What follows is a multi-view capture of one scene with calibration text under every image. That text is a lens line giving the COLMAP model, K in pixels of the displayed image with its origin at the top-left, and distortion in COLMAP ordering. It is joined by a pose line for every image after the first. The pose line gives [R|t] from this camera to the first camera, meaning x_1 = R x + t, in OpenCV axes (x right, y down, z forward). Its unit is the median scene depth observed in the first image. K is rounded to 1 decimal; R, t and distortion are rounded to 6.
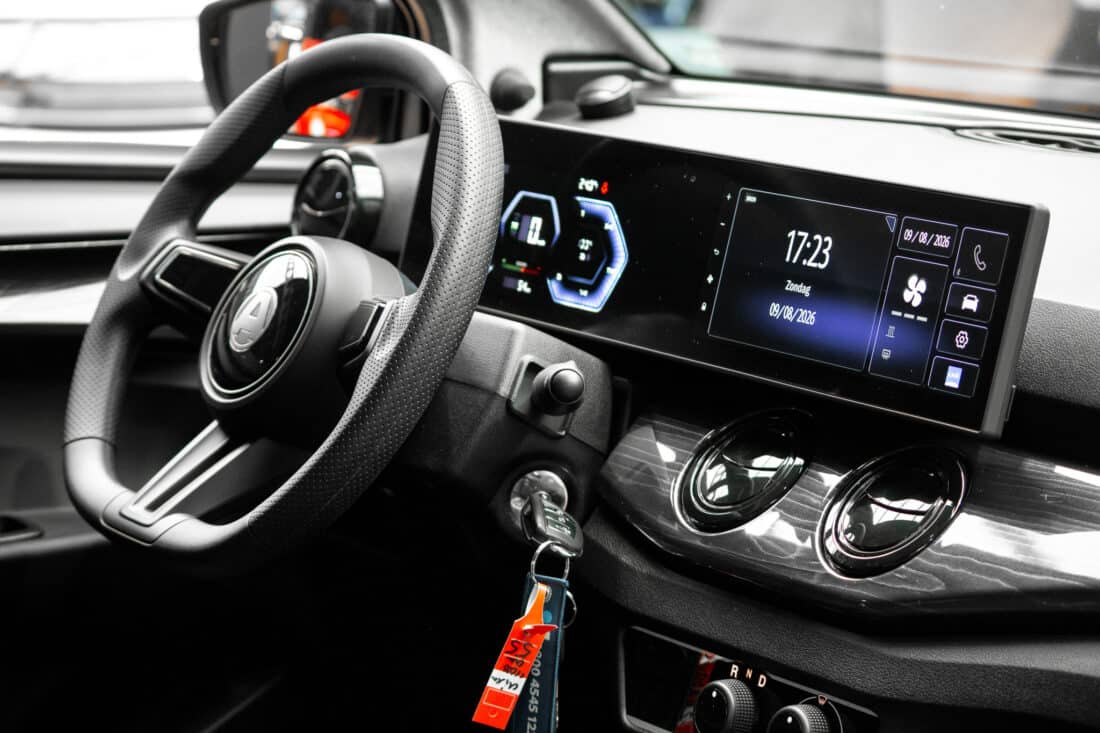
lens RADIAL K [[3194.7, 0, 550.0], [0, 3194.7, 366.5], [0, 0, 1]] dist [-0.124728, -1.405573]
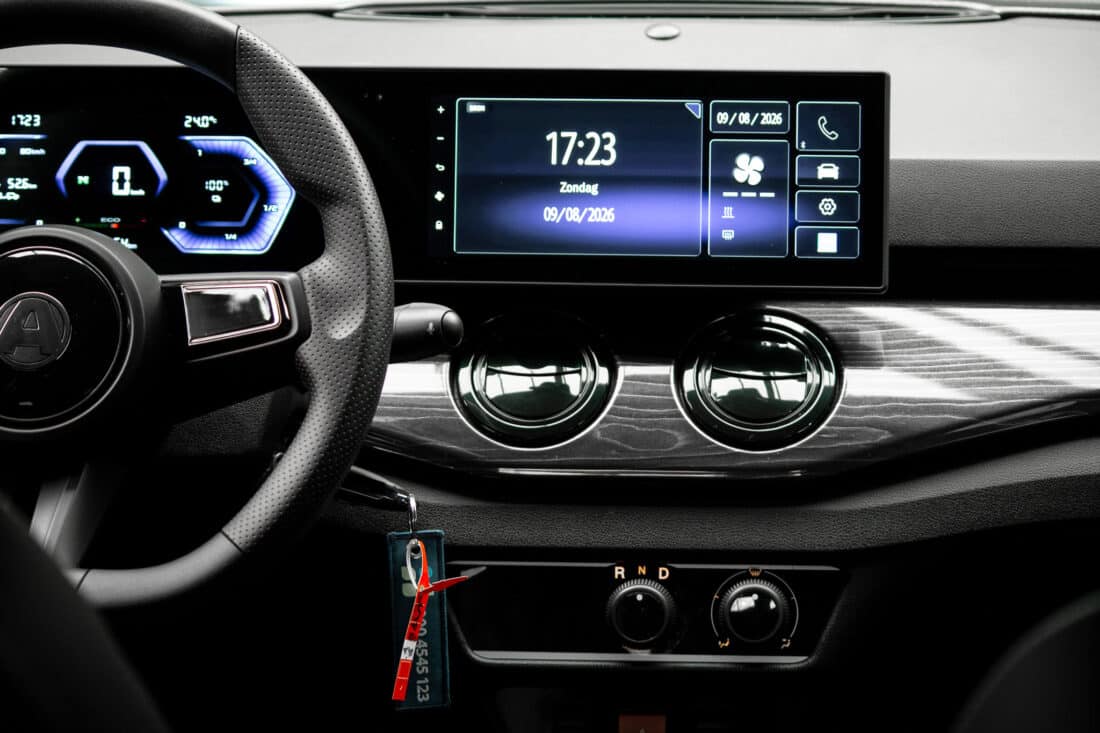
lens RADIAL K [[3194.7, 0, 550.0], [0, 3194.7, 366.5], [0, 0, 1]] dist [-0.124728, -1.405573]
pose [[0.618044, -0.205196, 0.758892, -0.702275], [0.146658, 0.978483, 0.145132, -0.116920], [-0.772343, 0.021600, 0.634839, 0.371498]]
